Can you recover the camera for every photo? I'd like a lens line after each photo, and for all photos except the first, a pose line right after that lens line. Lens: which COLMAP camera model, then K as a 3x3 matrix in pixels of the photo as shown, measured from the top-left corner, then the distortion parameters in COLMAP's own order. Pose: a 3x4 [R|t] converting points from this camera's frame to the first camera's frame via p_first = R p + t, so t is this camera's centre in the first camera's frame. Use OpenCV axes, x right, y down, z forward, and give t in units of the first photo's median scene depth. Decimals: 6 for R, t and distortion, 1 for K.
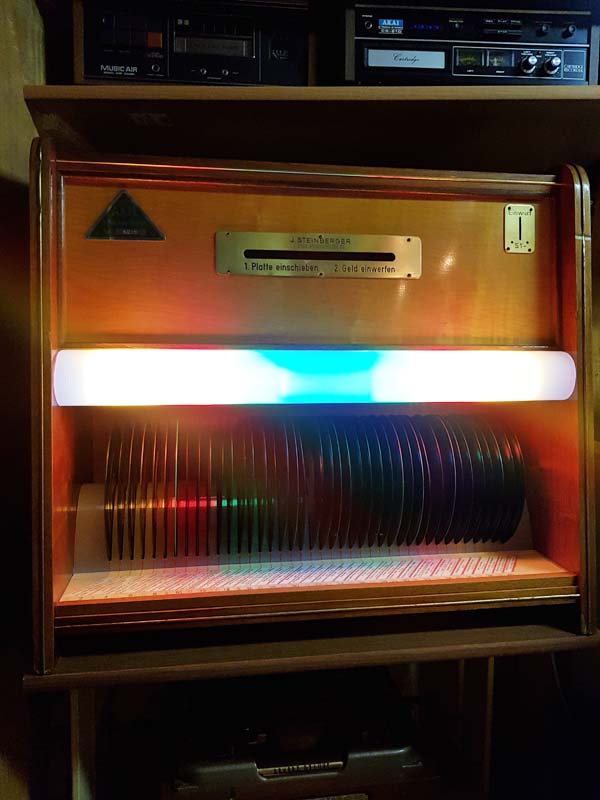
lens RADIAL K [[620.2, 0, 300.0], [0, 620.2, 400.0], [0, 0, 1]] dist [0.002412, 0.000905]
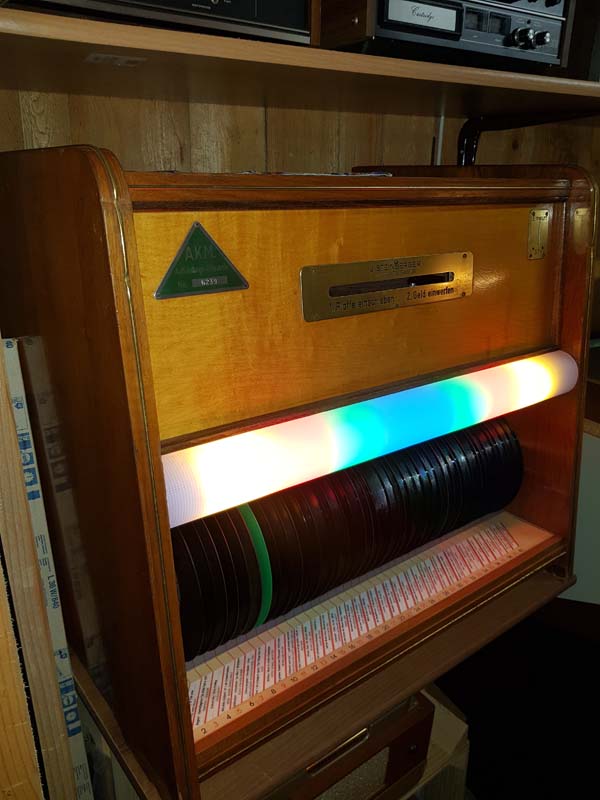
lens RADIAL K [[620.2, 0, 300.0], [0, 620.2, 400.0], [0, 0, 1]] dist [0.002412, 0.000905]
pose [[0.877087, -0.158444, 0.453447, -0.496261], [0.042642, 0.965986, 0.255055, -0.296884], [-0.478436, -0.204370, 0.854010, 0.280146]]
